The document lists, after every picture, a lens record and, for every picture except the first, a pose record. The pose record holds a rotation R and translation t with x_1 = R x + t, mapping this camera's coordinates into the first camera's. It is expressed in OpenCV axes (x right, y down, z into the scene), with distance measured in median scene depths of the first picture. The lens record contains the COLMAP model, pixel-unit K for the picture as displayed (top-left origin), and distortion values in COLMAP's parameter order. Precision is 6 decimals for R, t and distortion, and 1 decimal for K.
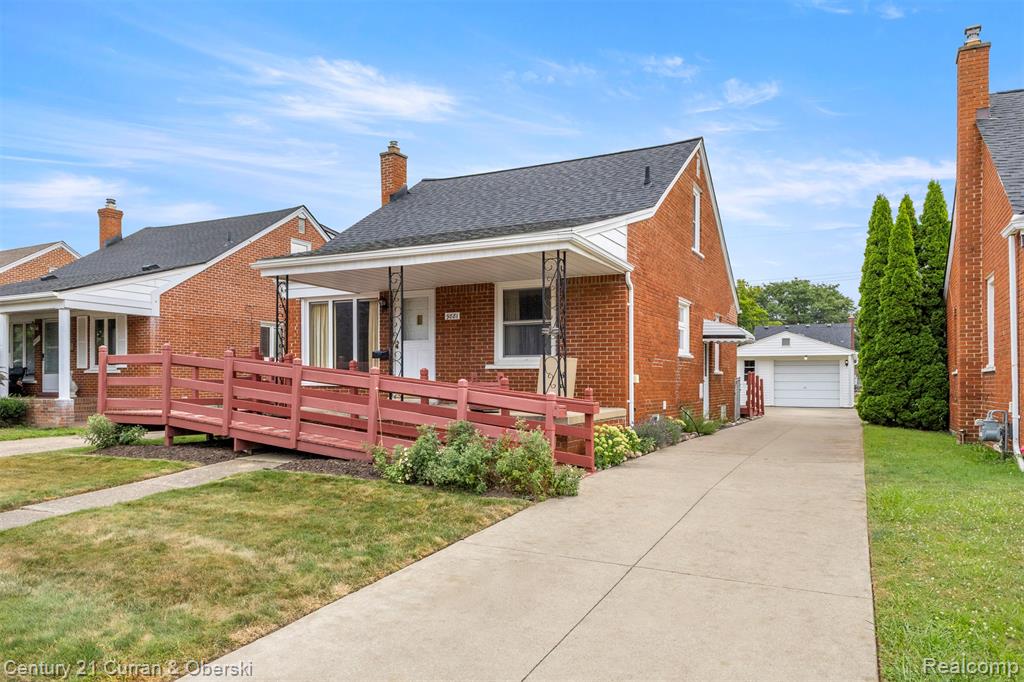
lens RADIAL K [[678.9, 0, 424.5], [0, 678.9, 336.4], [0, 0, 1]] dist [0.017278, -0.001338]
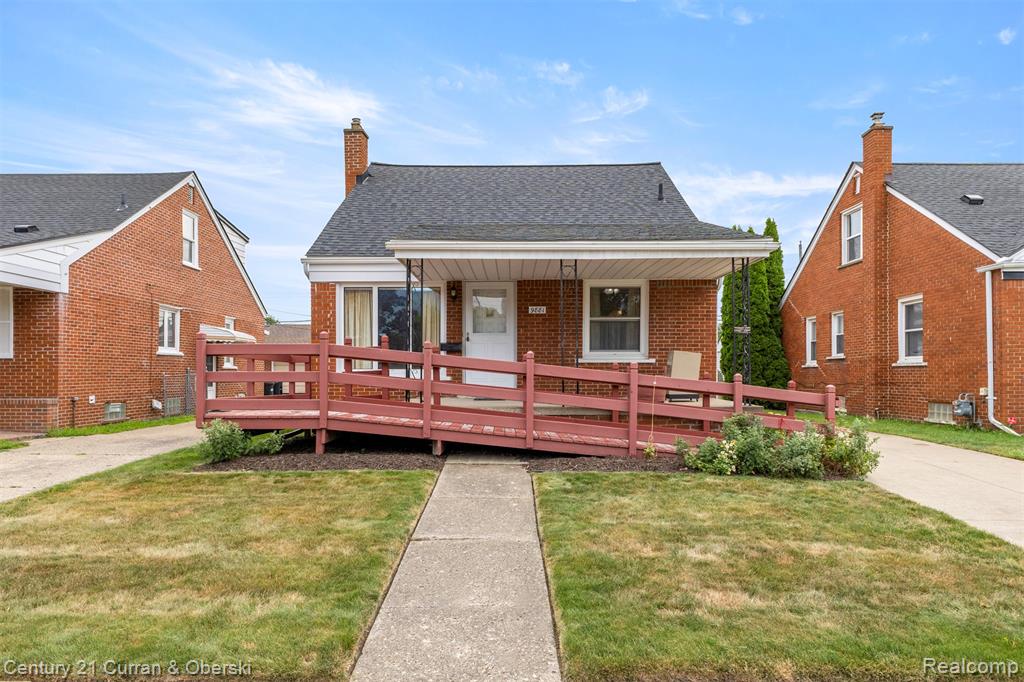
lens RADIAL K [[664.9, 0, 517.9], [0, 664.9, 334.3], [0, 0, 1]] dist [0.008204, 0.000338]
pose [[0.897834, 0.022704, 0.439748, -0.420235], [-0.026454, 0.999647, 0.002401, 0.004458], [-0.439538, -0.013789, 0.898118, 0.126479]]
